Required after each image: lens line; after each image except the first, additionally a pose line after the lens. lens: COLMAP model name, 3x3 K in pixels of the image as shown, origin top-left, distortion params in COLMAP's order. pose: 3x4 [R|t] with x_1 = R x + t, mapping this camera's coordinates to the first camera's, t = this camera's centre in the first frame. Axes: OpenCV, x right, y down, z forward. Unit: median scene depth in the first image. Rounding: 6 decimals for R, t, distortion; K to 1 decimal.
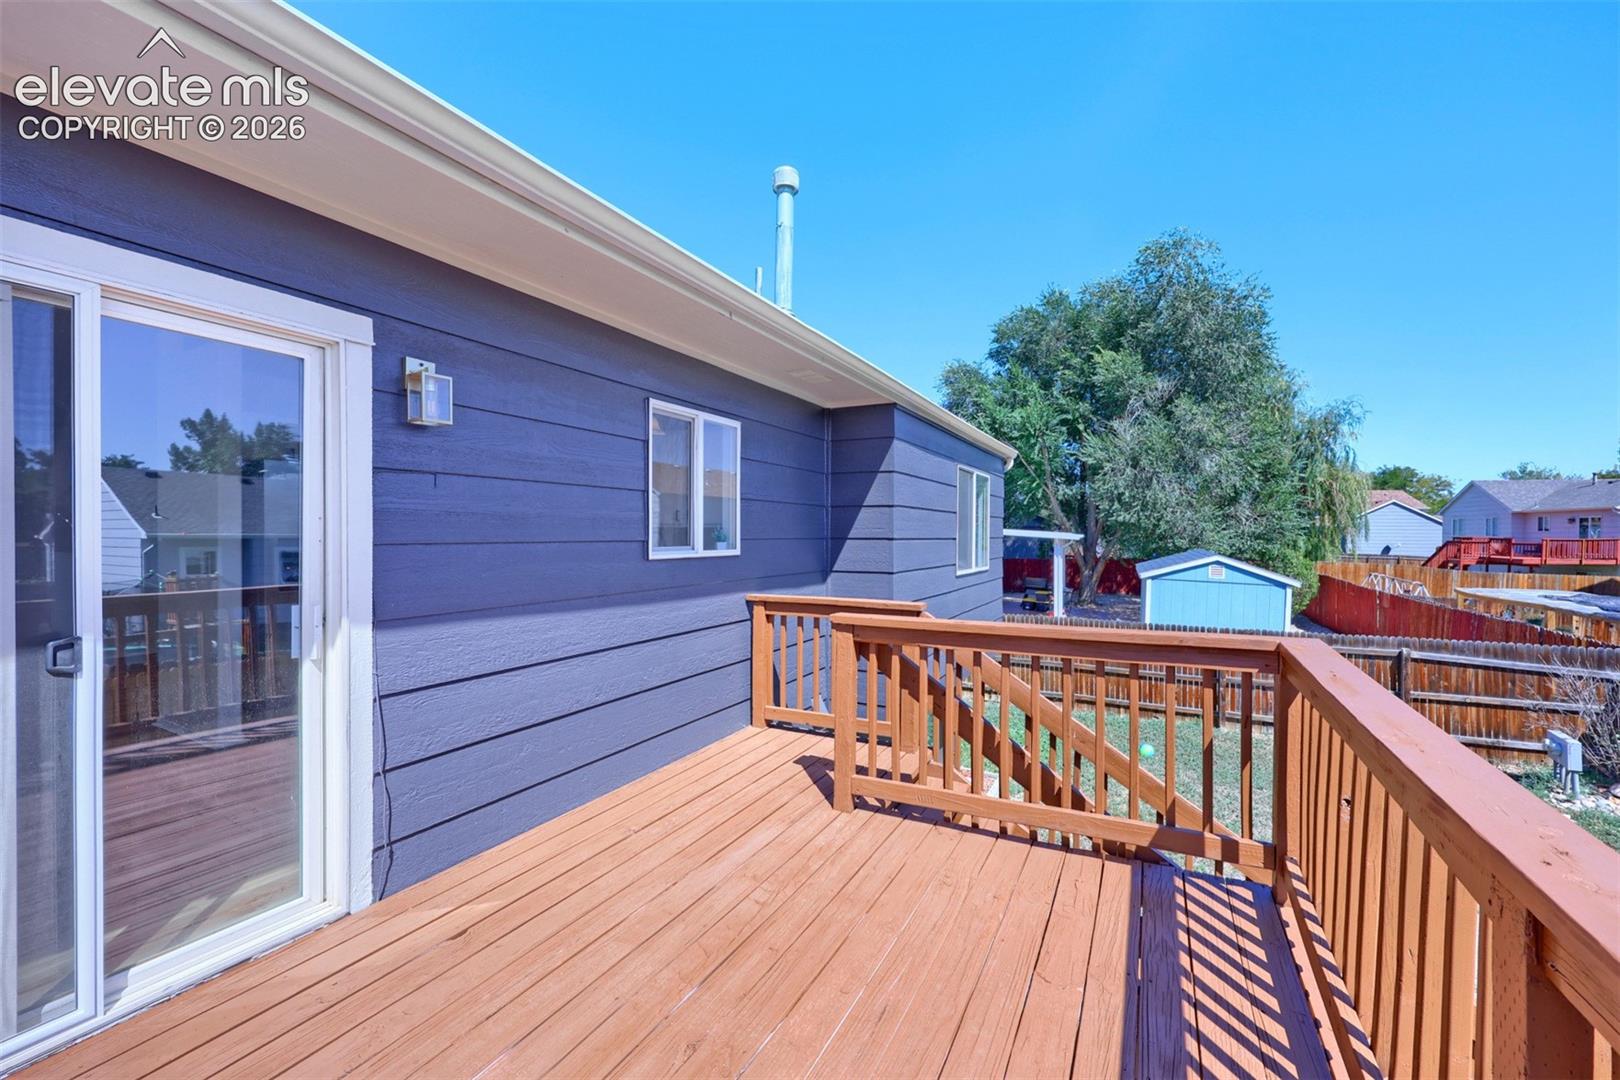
lens RADIAL K [[647.0, 0, 805.4], [0, 647.0, 541.7], [0, 0, 1]] dist [0.002212, 0.000234]
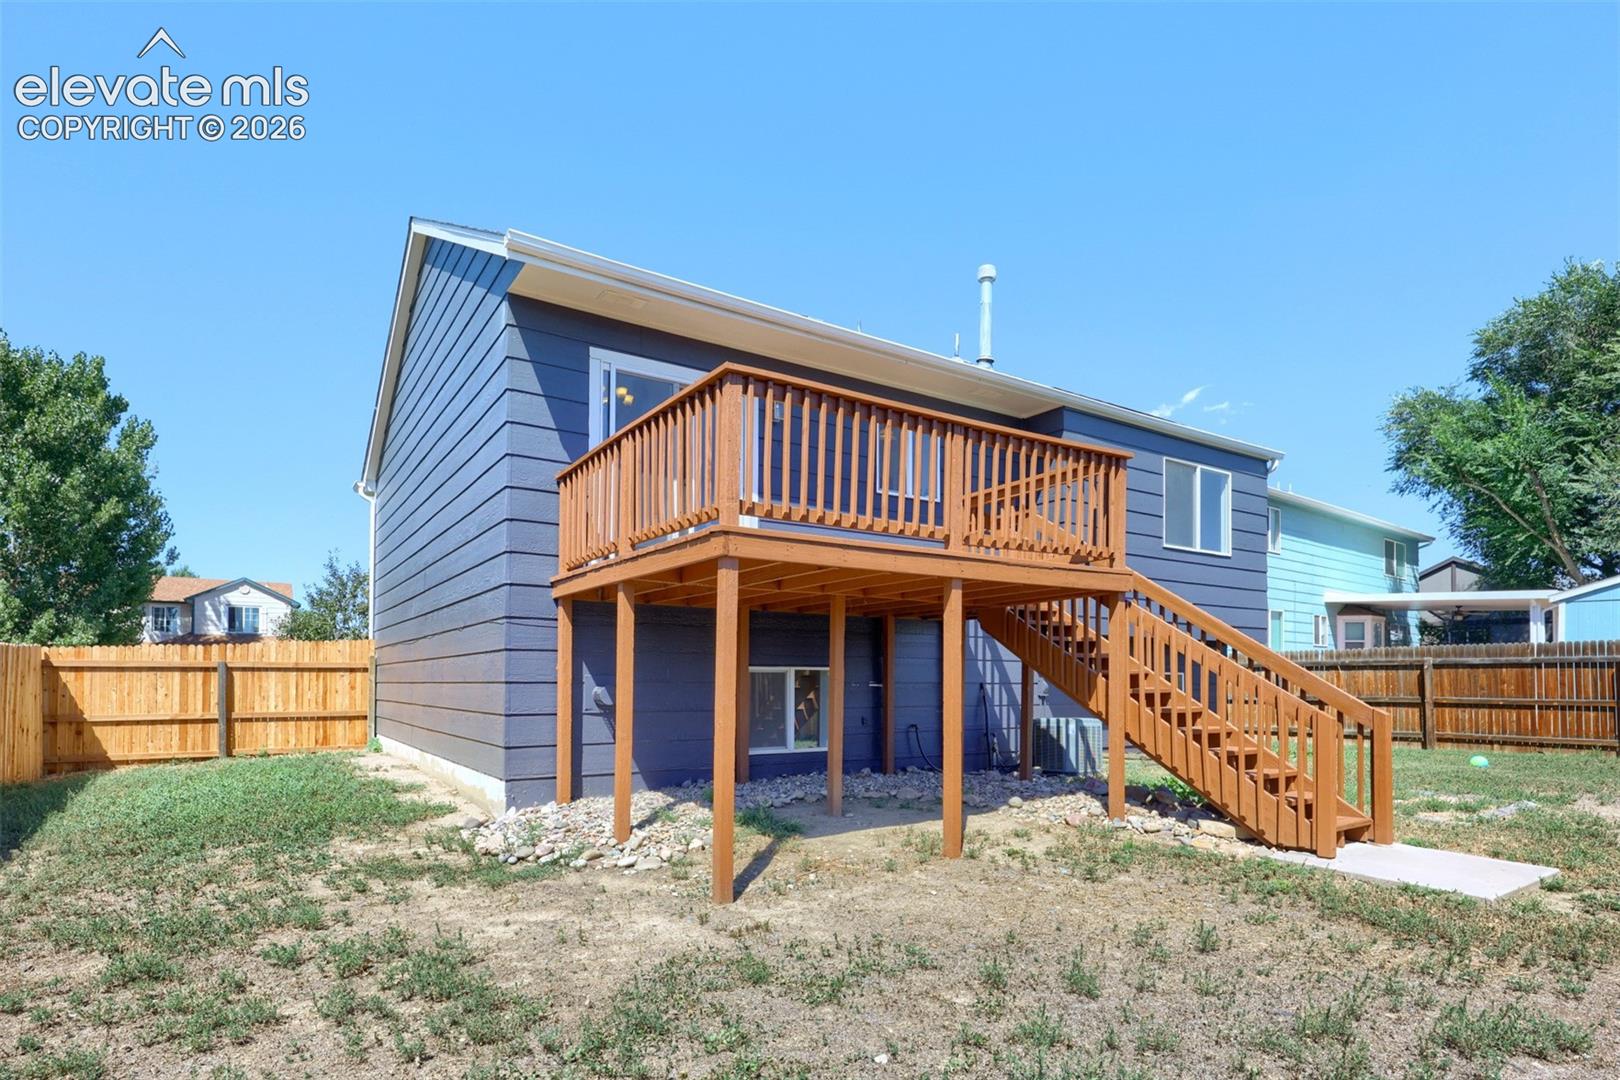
lens RADIAL K [[847.4, 0, 810.0], [0, 847.4, 540.0], [0, 0, 1]] dist [0.001087, -0.000012]
pose [[0.886831, -0.079358, -0.455229, 0.225659], [-0.001395, 0.984679, -0.174372, 0.191214], [0.462092, 0.155274, 0.873133, -0.394967]]
